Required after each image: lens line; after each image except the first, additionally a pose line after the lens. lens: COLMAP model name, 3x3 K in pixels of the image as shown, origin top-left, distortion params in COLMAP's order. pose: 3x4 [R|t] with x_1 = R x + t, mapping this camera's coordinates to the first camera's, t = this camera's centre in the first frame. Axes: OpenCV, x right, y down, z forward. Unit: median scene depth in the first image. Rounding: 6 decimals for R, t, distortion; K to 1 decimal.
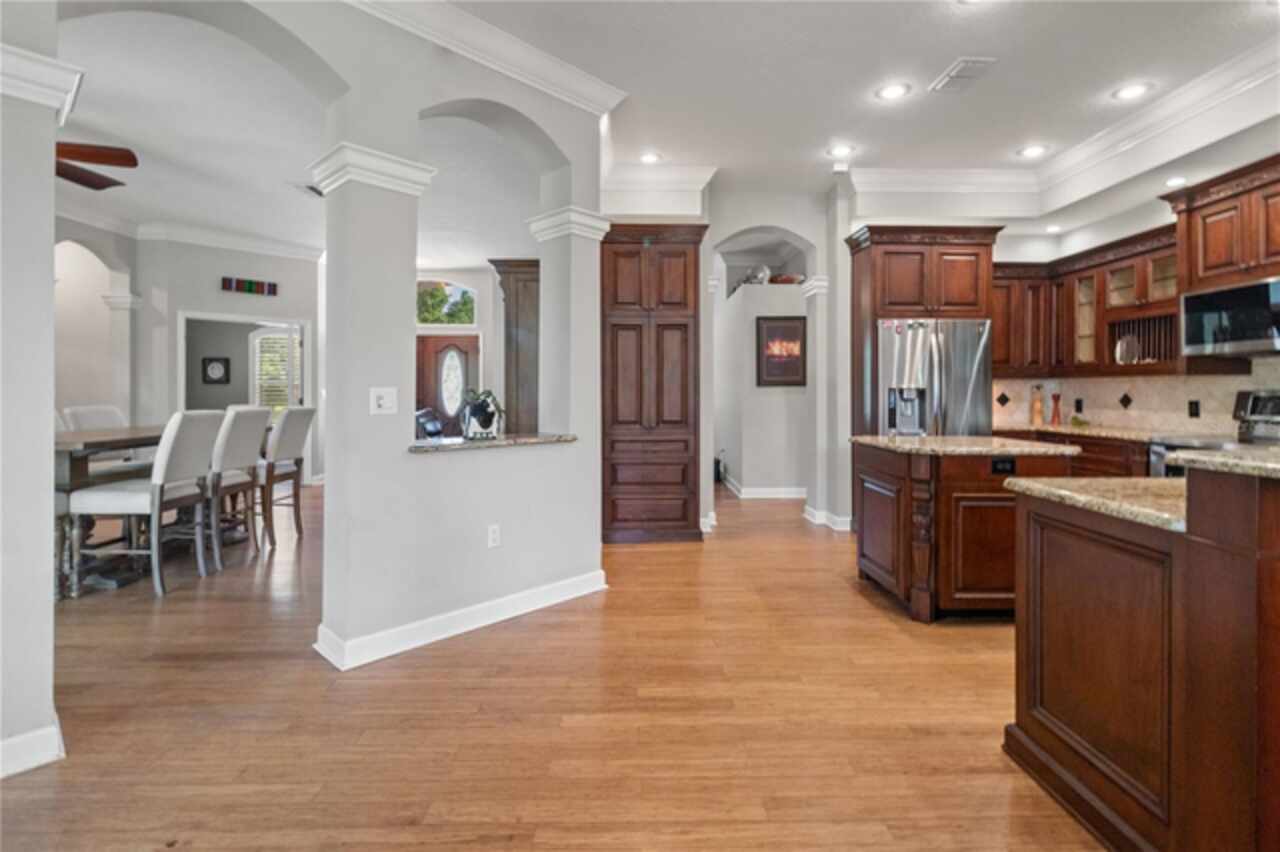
lens RADIAL K [[608.4, 0, 642.1], [0, 608.4, 397.3], [0, 0, 1]] dist [0.003596, 0.000614]
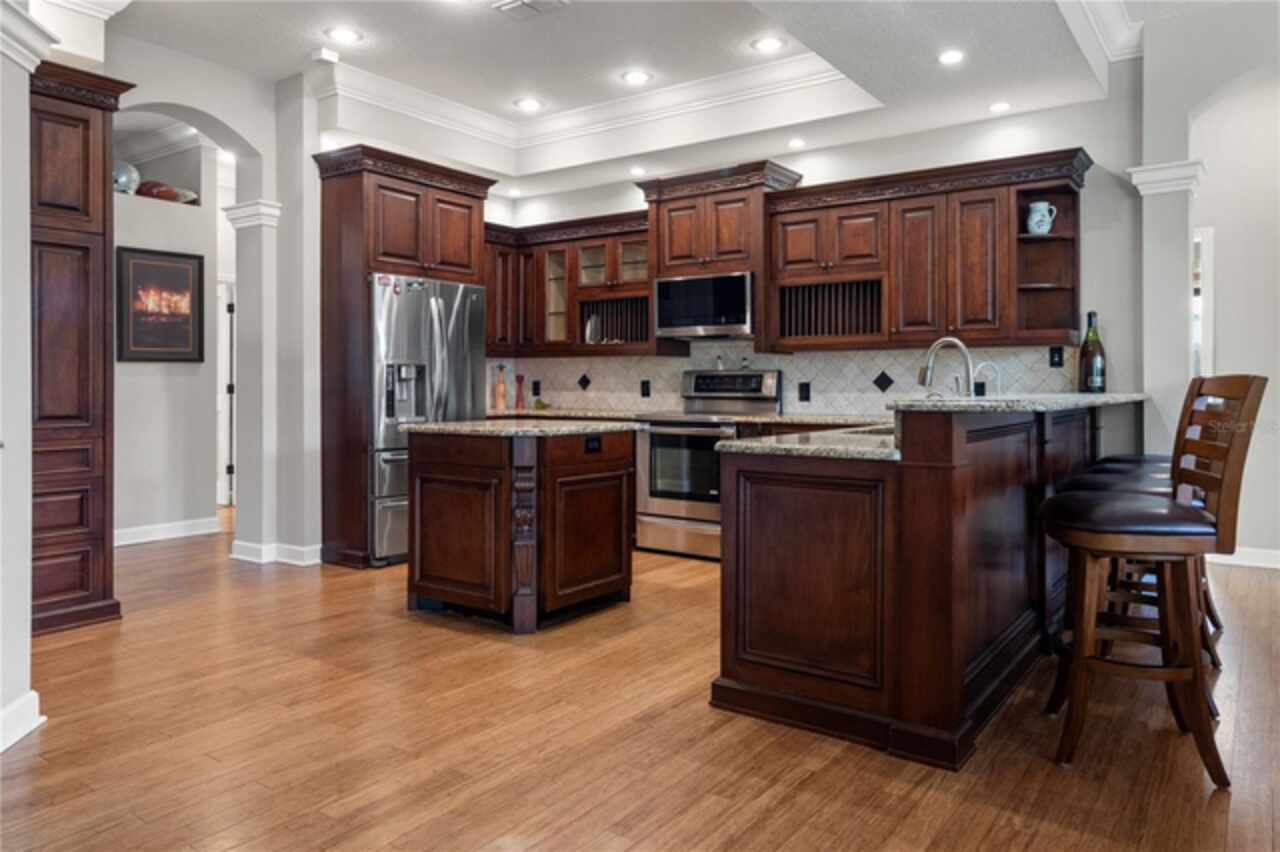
lens RADIAL K [[872.2, 0, 642.3], [0, 872.2, 390.4], [0, 0, 1]] dist [-0.001179, -0.001774]
pose [[0.596156, -0.004533, 0.802856, -0.296227], [0.005499, 0.999984, 0.001563, 0.018848], [-0.802850, 0.003483, 0.596171, 0.096052]]
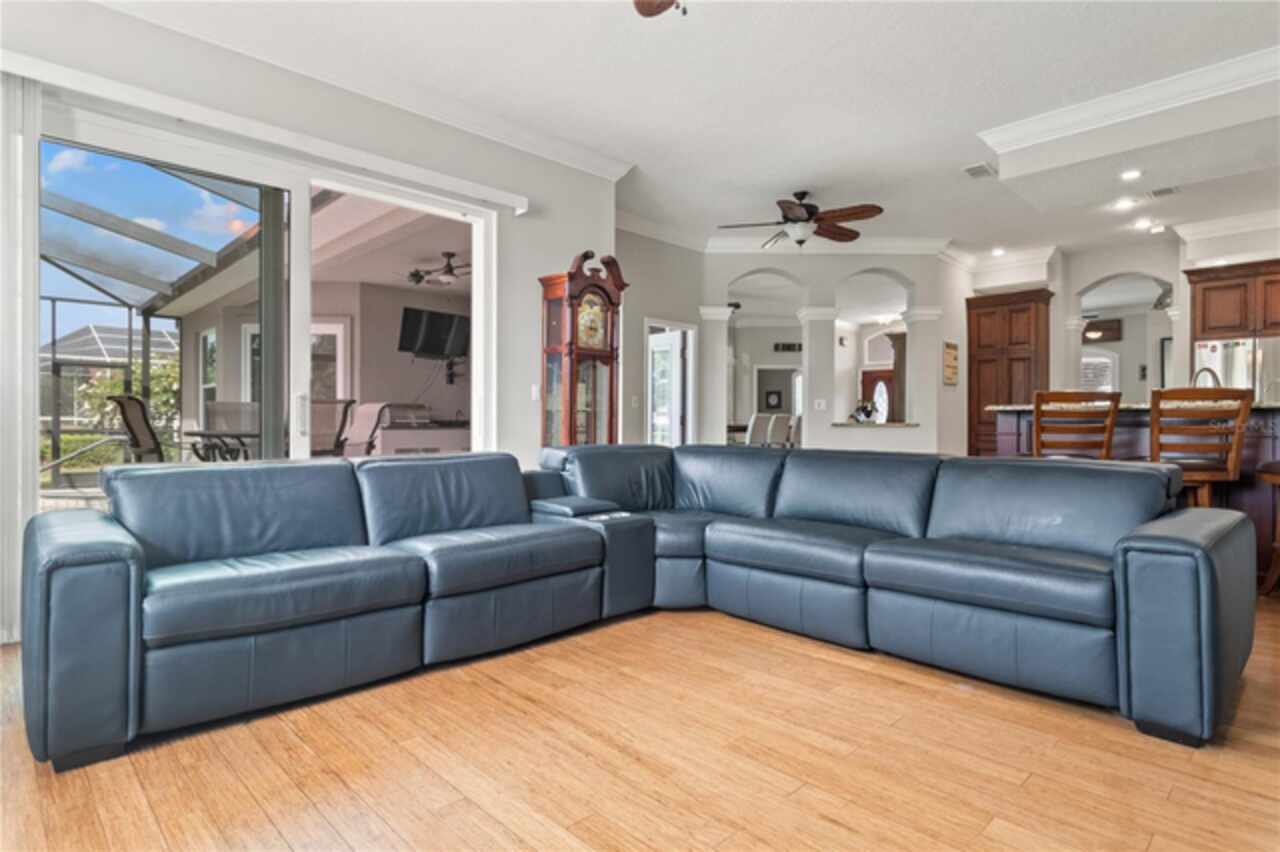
lens RADIAL K [[676.5, 0, 640.0], [0, 676.5, 426.0], [0, 0, 1]] dist [-0.000925, -0.000099]
pose [[0.684480, 0.005090, -0.729014, 0.642074], [-0.011393, 0.999928, -0.003716, 0.067453], [0.728943, 0.010849, 0.684489, -0.840896]]
